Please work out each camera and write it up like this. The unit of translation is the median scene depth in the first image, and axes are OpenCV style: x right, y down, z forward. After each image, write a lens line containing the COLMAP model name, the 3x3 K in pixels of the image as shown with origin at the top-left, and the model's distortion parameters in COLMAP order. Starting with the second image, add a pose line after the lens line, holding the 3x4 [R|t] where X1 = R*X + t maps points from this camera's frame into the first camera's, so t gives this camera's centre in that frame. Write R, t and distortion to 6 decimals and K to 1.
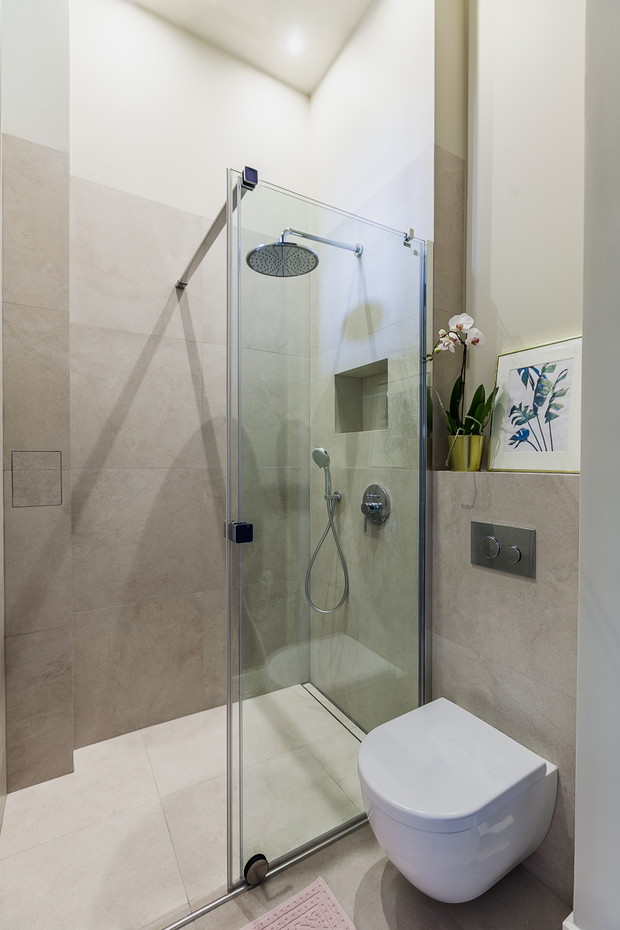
lens RADIAL K [[419.7, 0, 310.0], [0, 419.7, 465.0], [0, 0, 1]] dist [0.001850, -0.000471]
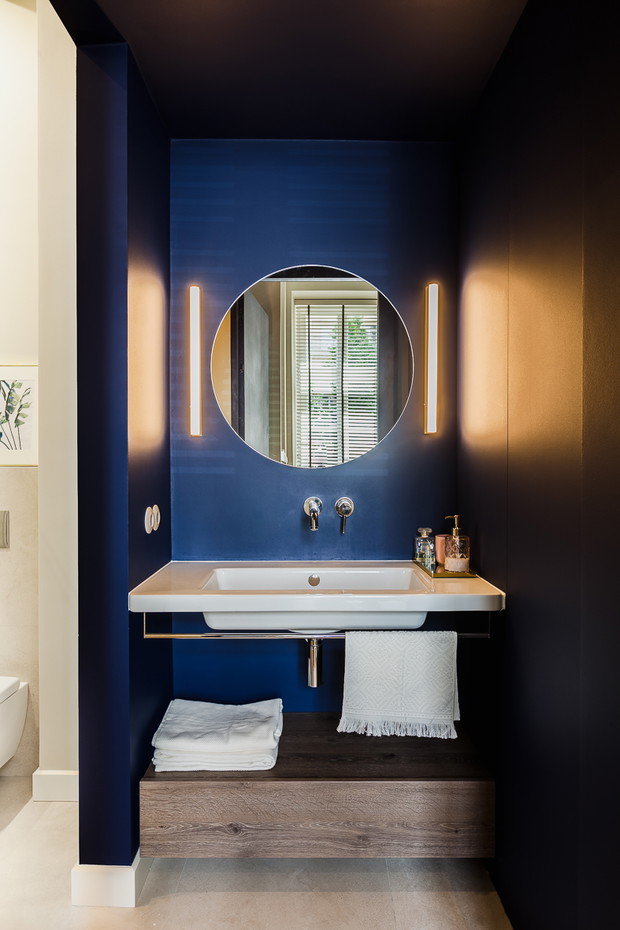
lens RADIAL K [[549.0, 0, 310.0], [0, 549.0, 465.0], [0, 0, 1]] dist [-0.007344, -0.001544]
pose [[0.536526, -0.010990, 0.843812, -0.258492], [0.011589, 0.999917, 0.005654, 0.011104], [-0.843804, 0.006745, 0.536609, -0.460878]]
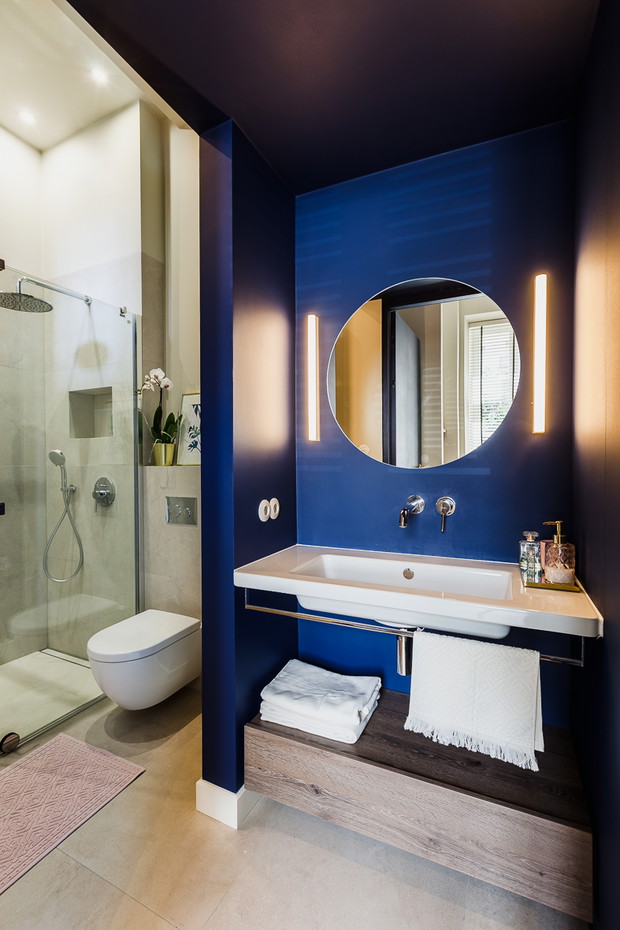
lens RADIAL K [[419.7, 0, 310.0], [0, 419.7, 465.0], [0, 0, 1]] dist [0.001850, -0.000471]
pose [[0.841379, -0.011455, 0.540324, -0.017648], [0.011579, 0.999928, 0.003168, 0.010199], [-0.540321, 0.003590, 0.841451, -0.513430]]
